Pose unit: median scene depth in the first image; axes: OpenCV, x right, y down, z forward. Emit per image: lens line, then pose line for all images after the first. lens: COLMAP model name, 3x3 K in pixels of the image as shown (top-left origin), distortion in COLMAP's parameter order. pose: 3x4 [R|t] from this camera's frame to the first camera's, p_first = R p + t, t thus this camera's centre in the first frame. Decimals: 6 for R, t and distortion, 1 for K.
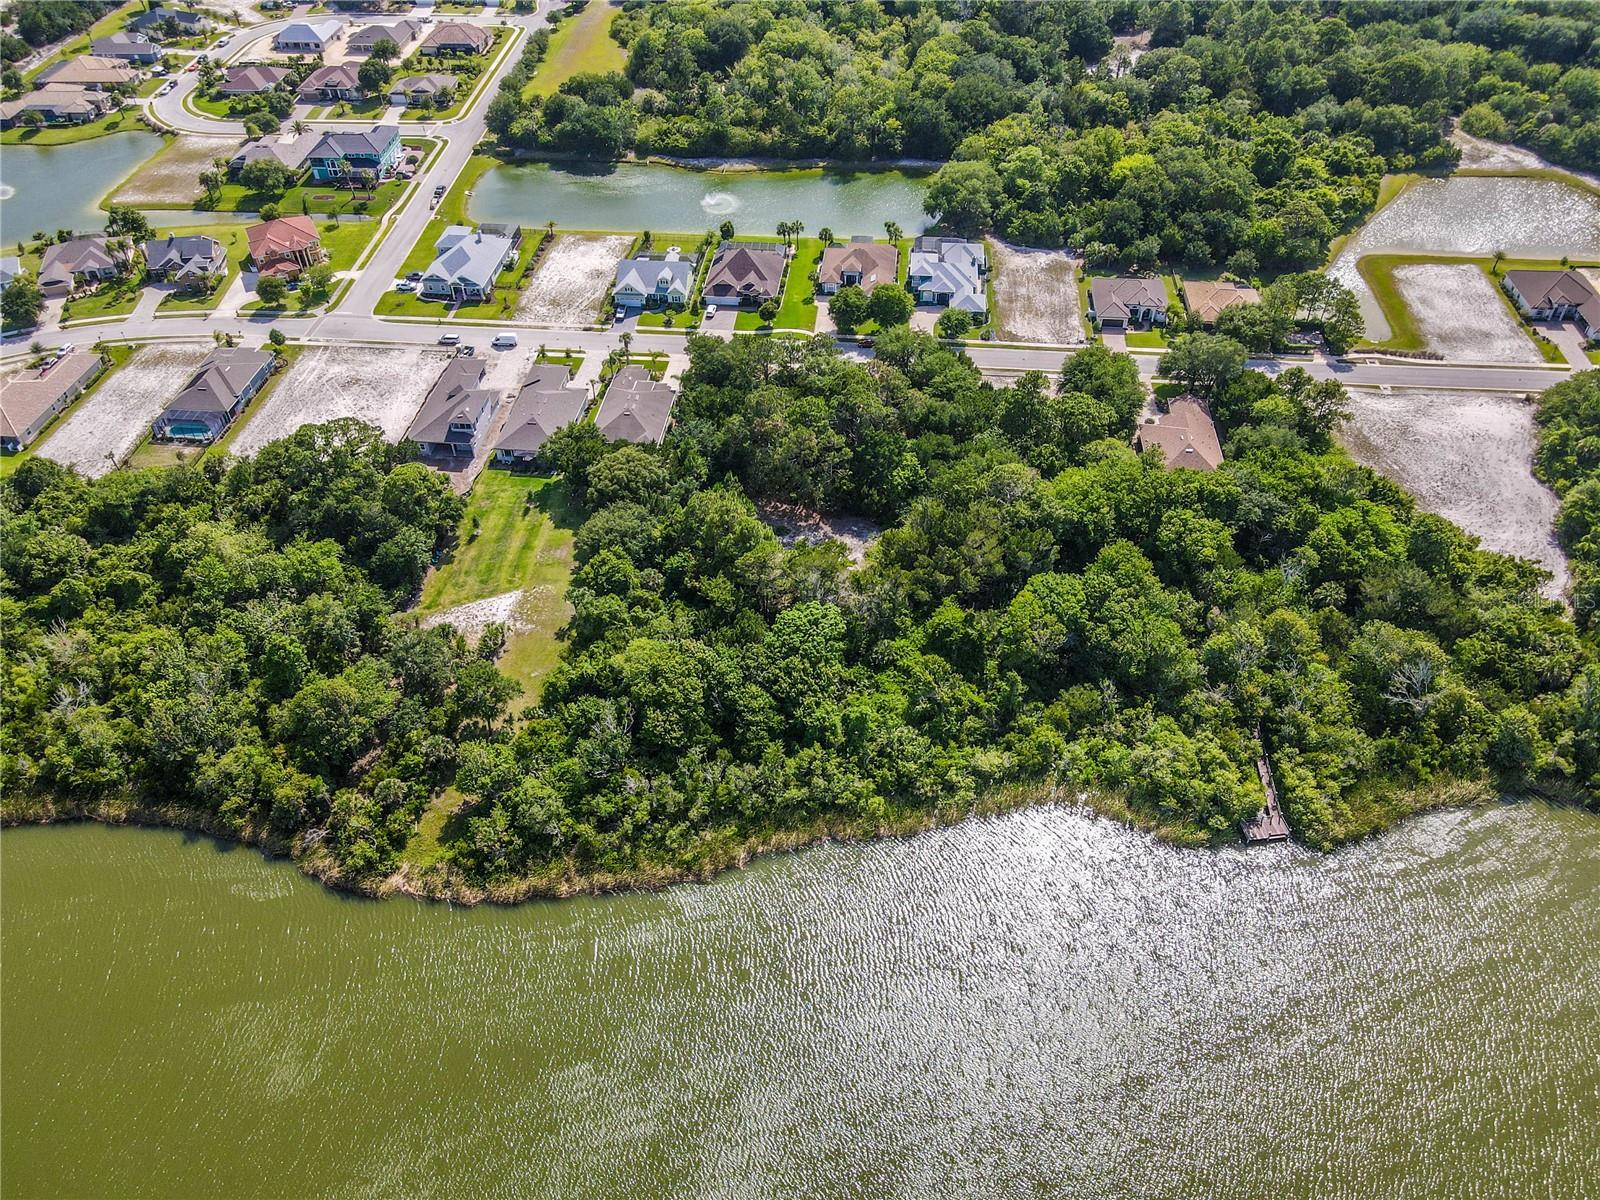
lens RADIAL K [[1179.2, 0, 799.1], [0, 1179.2, 579.3], [0, 0, 1]] dist [0.024146, -0.012046]
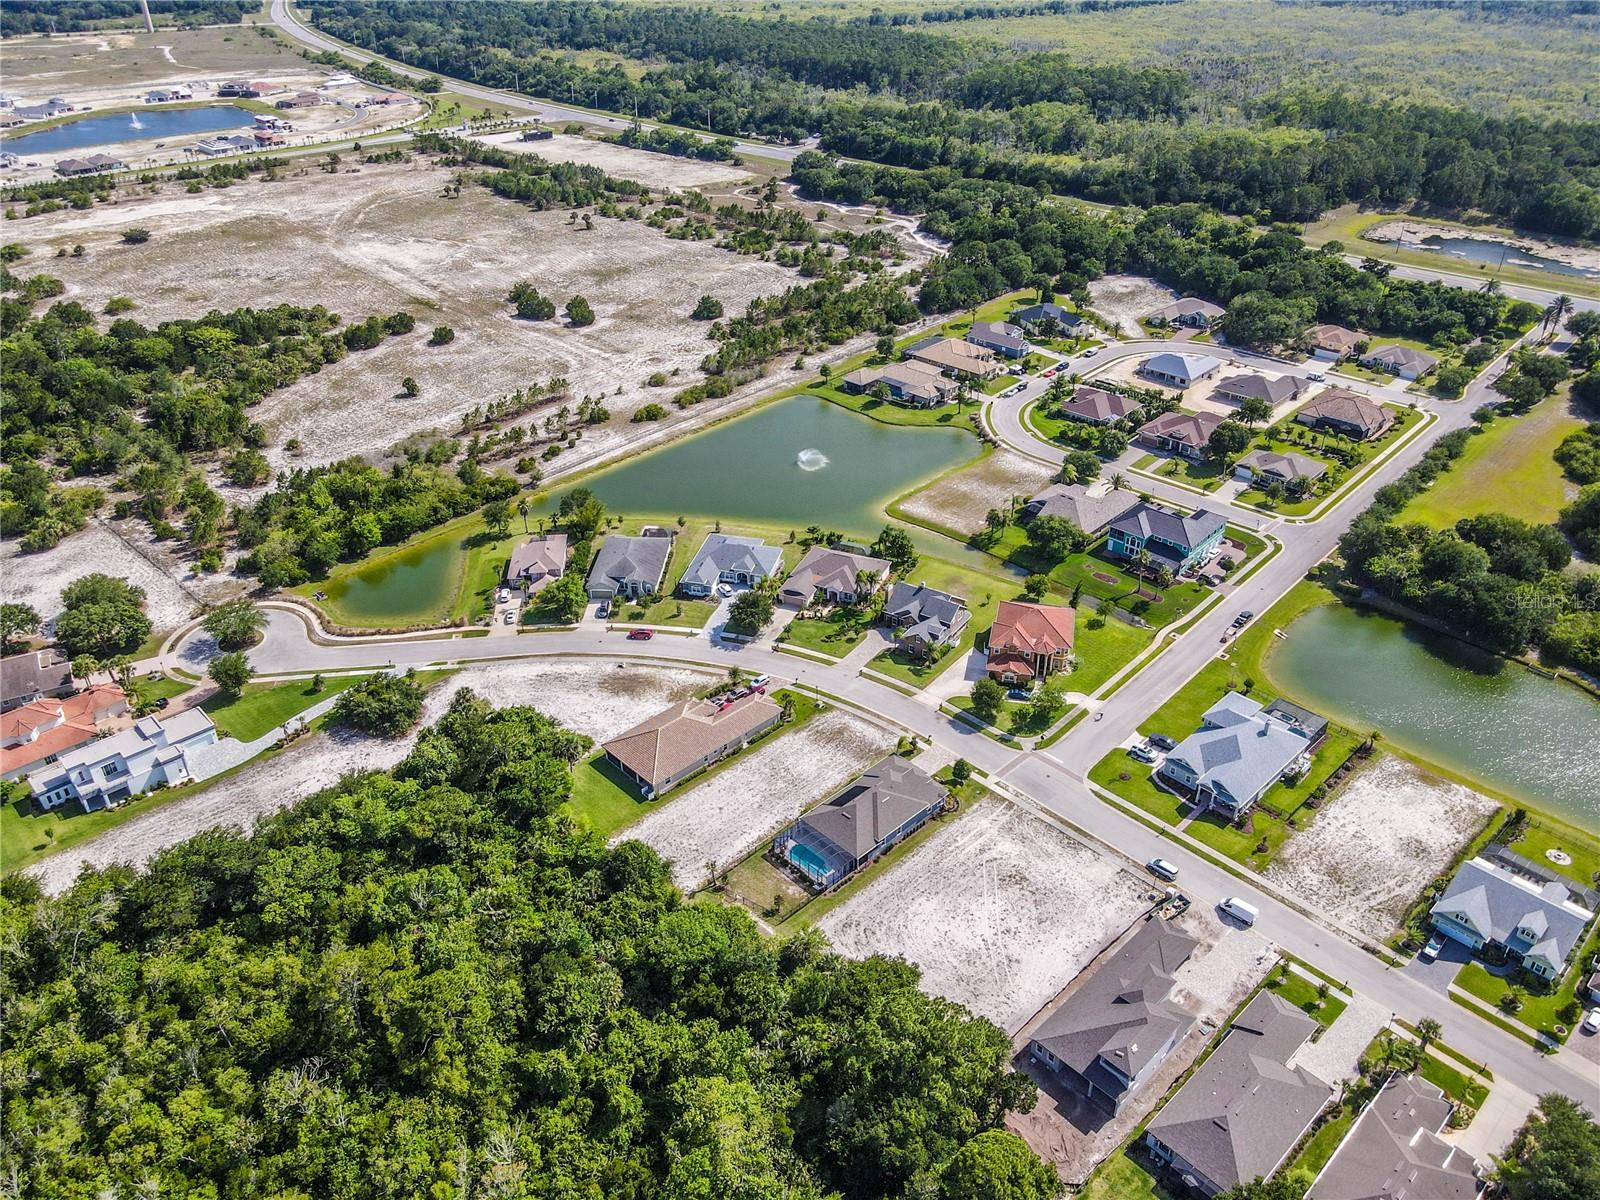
lens RADIAL K [[1183.3, 0, 798.4], [0, 1183.3, 579.8], [0, 0, 1]] dist [-0.000475, 0.033568]
pose [[0.759688, 0.337909, -0.555600, -0.110221], [-0.432894, 0.900354, -0.044325, -0.205266], [0.485259, 0.274189, 0.830267, 0.221445]]
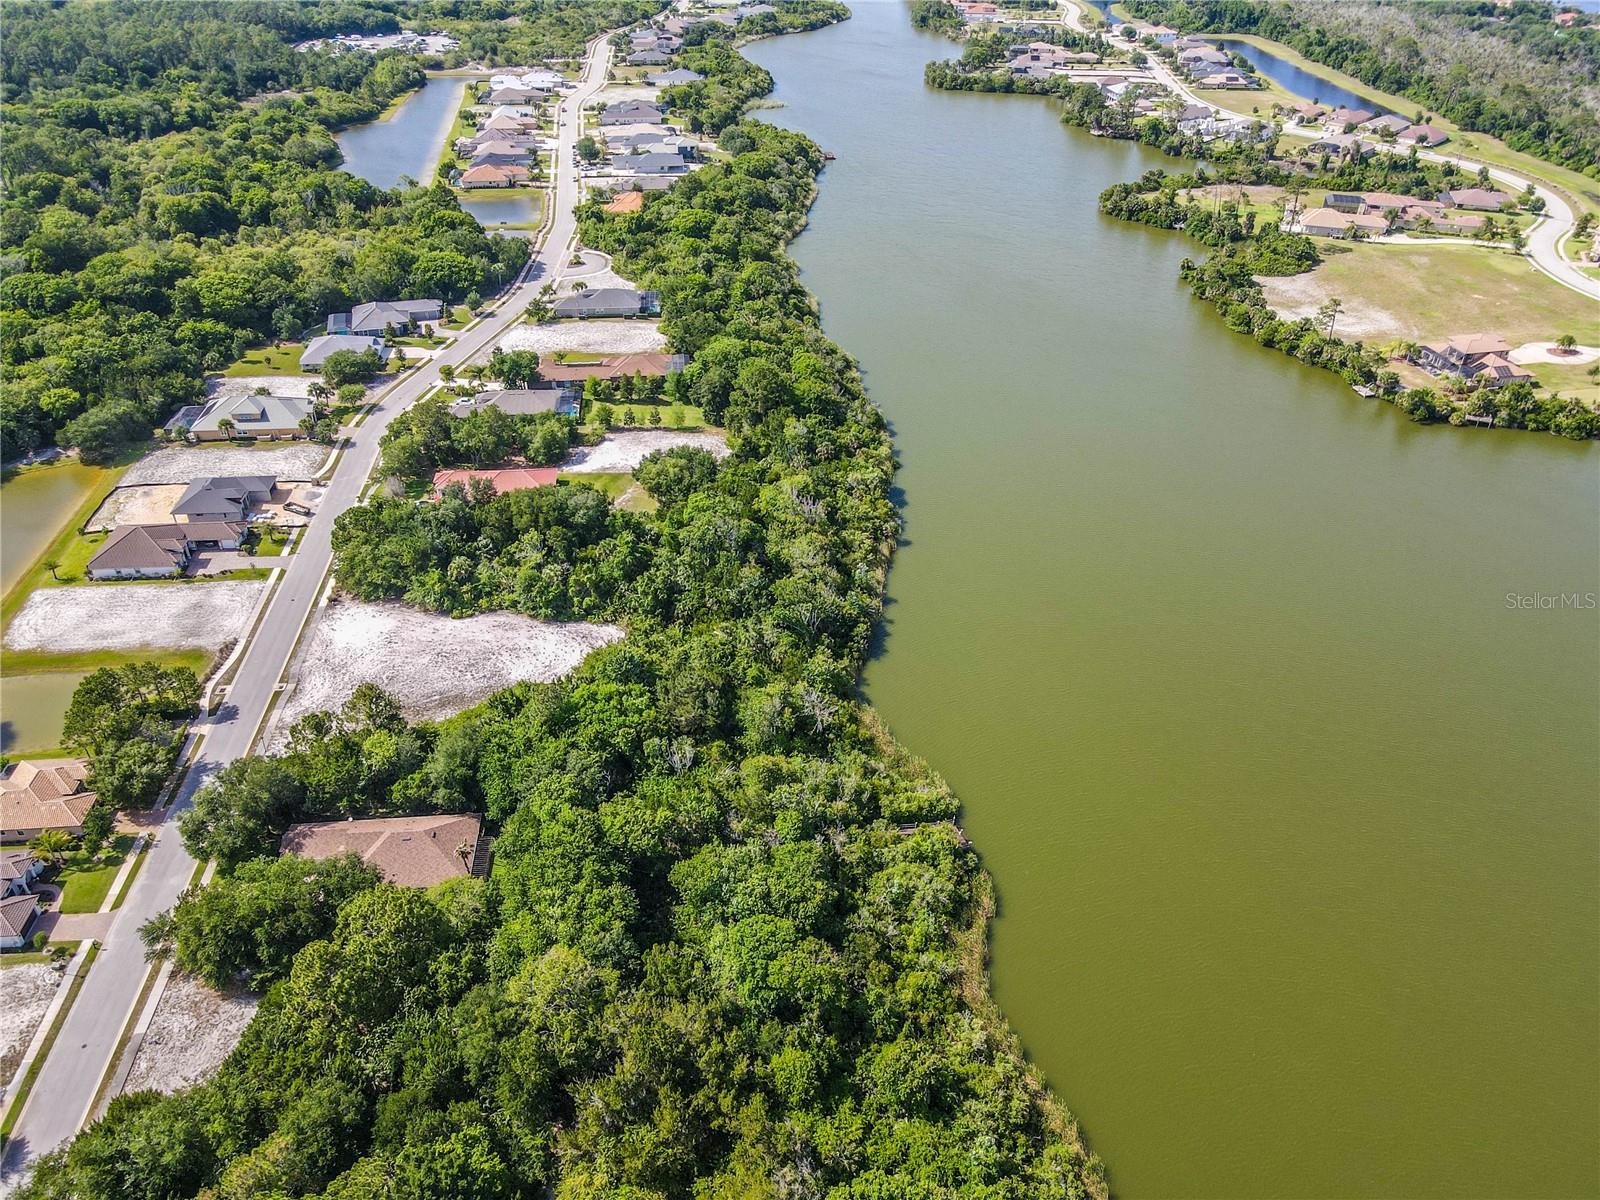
lens RADIAL K [[1179.2, 0, 799.1], [0, 1179.2, 579.3], [0, 0, 1]] dist [0.024146, -0.012046]
pose [[-0.192135, -0.537260, 0.821241, -0.212374], [0.645117, 0.561468, 0.518245, -0.341062], [-0.739533, 0.629369, 0.238718, 0.376637]]
